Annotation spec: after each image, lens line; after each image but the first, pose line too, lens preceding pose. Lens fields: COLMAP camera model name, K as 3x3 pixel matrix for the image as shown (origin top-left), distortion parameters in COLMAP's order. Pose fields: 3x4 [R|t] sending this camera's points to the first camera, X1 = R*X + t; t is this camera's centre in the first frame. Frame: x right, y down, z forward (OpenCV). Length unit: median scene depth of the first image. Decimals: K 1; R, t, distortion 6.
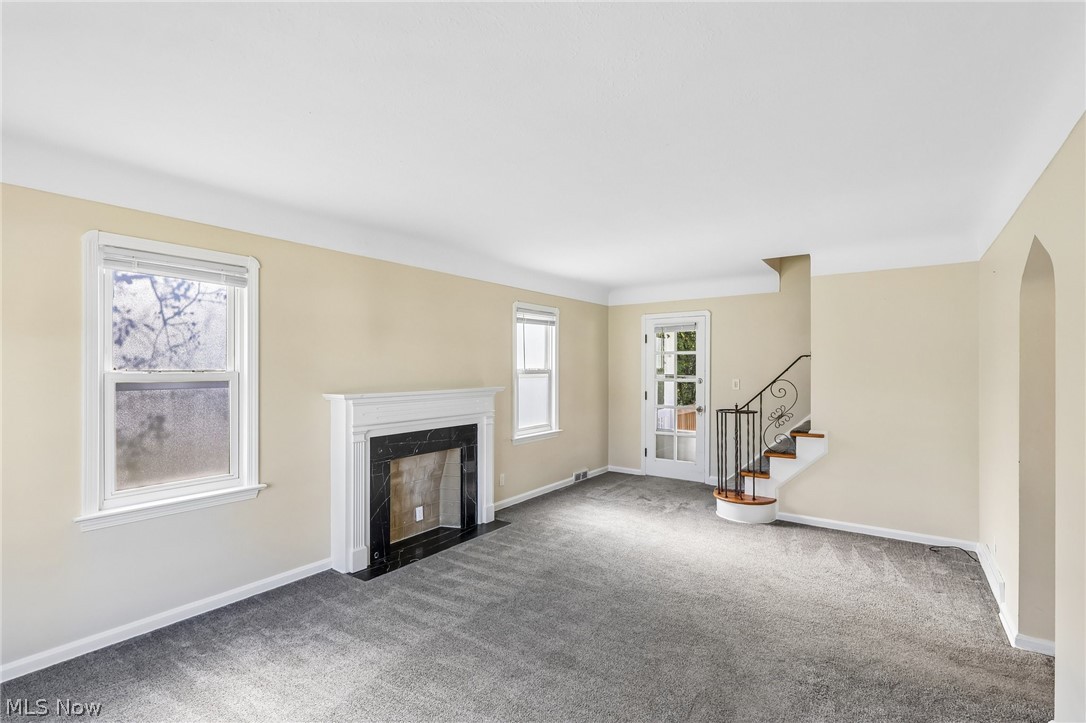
lens RADIAL K [[506.2, 0, 552.4], [0, 506.2, 368.3], [0, 0, 1]] dist [-0.003683, 0.001472]
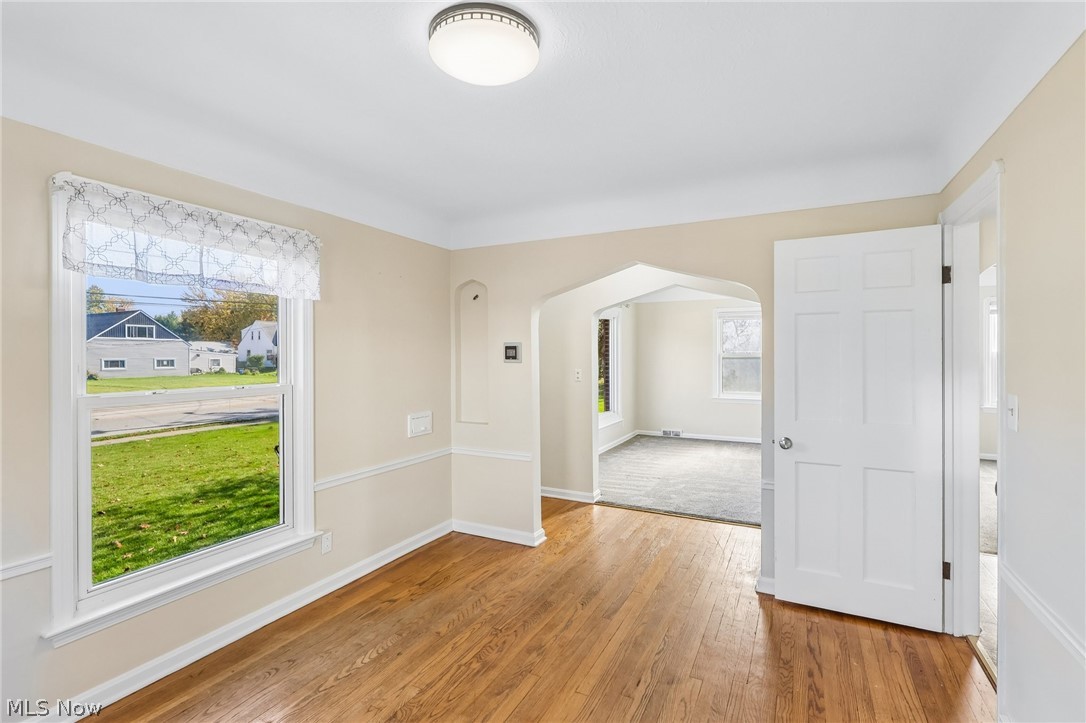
lens RADIAL K [[506.2, 0, 532.5], [0, 506.2, 359.1], [0, 0, 1]] dist [-0.003683, 0.001472]
pose [[0.130164, 0.011629, -0.991424, 1.678351], [0.003310, 0.999921, 0.012163, 0.000999], [0.991487, -0.004864, 0.130115, -0.456908]]
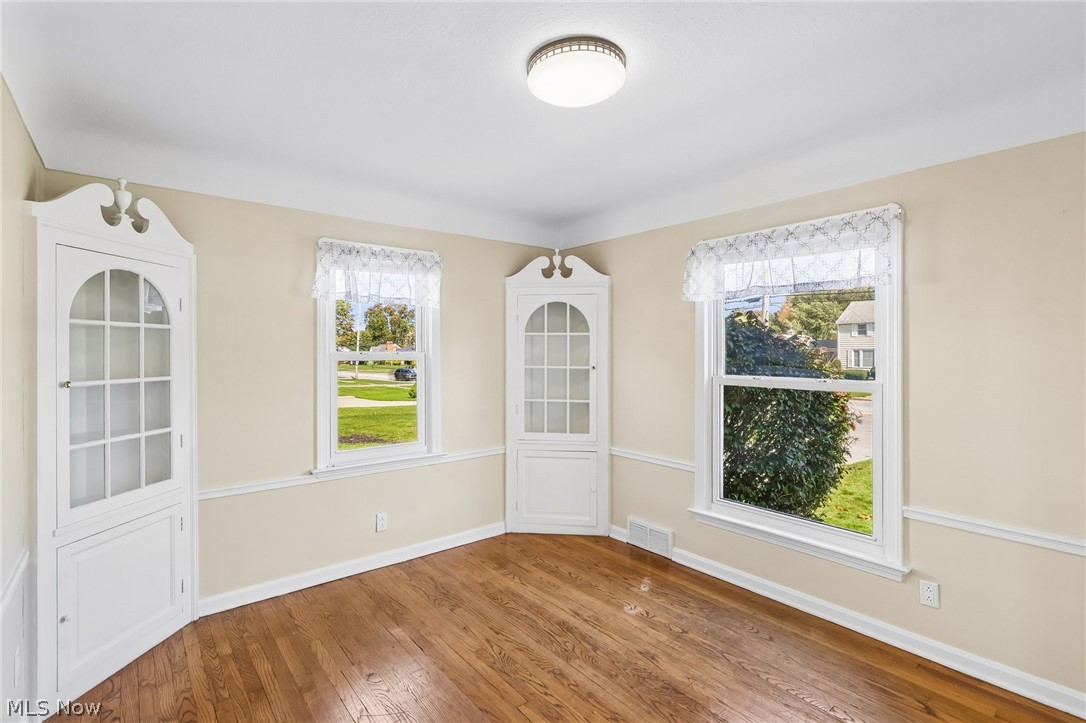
lens RADIAL K [[506.2, 0, 548.4], [0, 506.2, 353.4], [0, 0, 1]] dist [-0.003683, 0.001472]
pose [[-0.965934, -0.001585, 0.258785, 1.031911], [-0.001091, 0.999997, 0.002051, 0.006818], [-0.258787, 0.001698, -0.965933, 0.135570]]
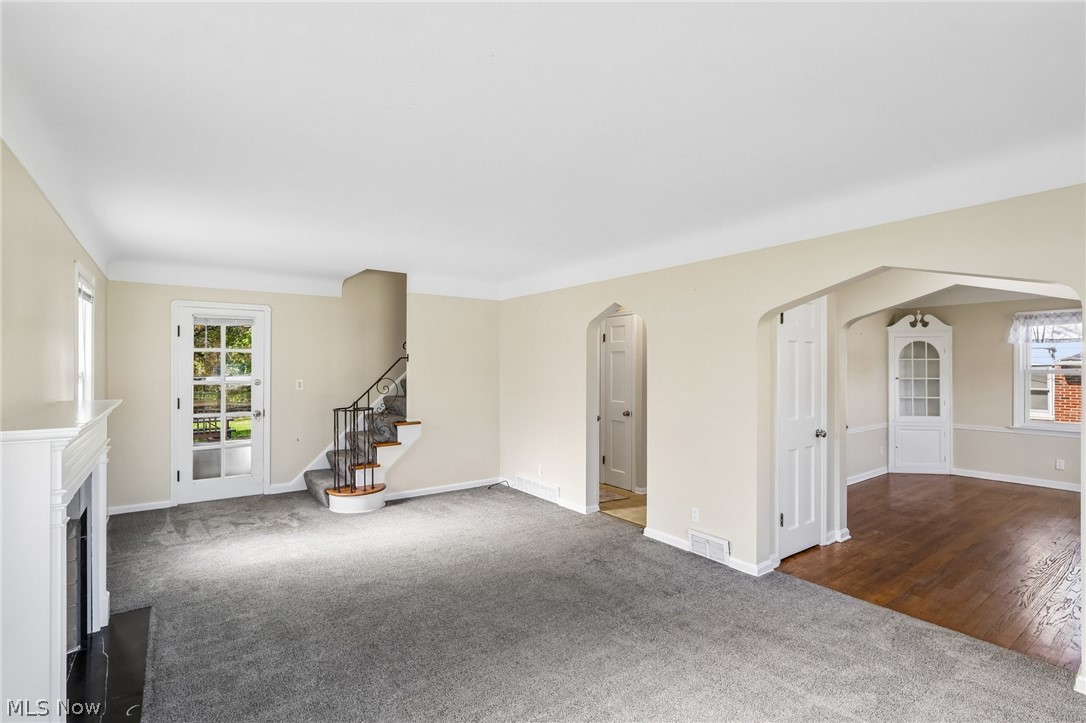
lens RADIAL K [[506.2, 0, 536.3], [0, 506.2, 363.4], [0, 0, 1]] dist [-0.003683, 0.001472]
pose [[0.320033, 0.005448, 0.947391, -0.770437], [0.001423, 0.999980, -0.006232, -0.005231], [-0.947405, 0.003343, 0.320019, 0.452199]]
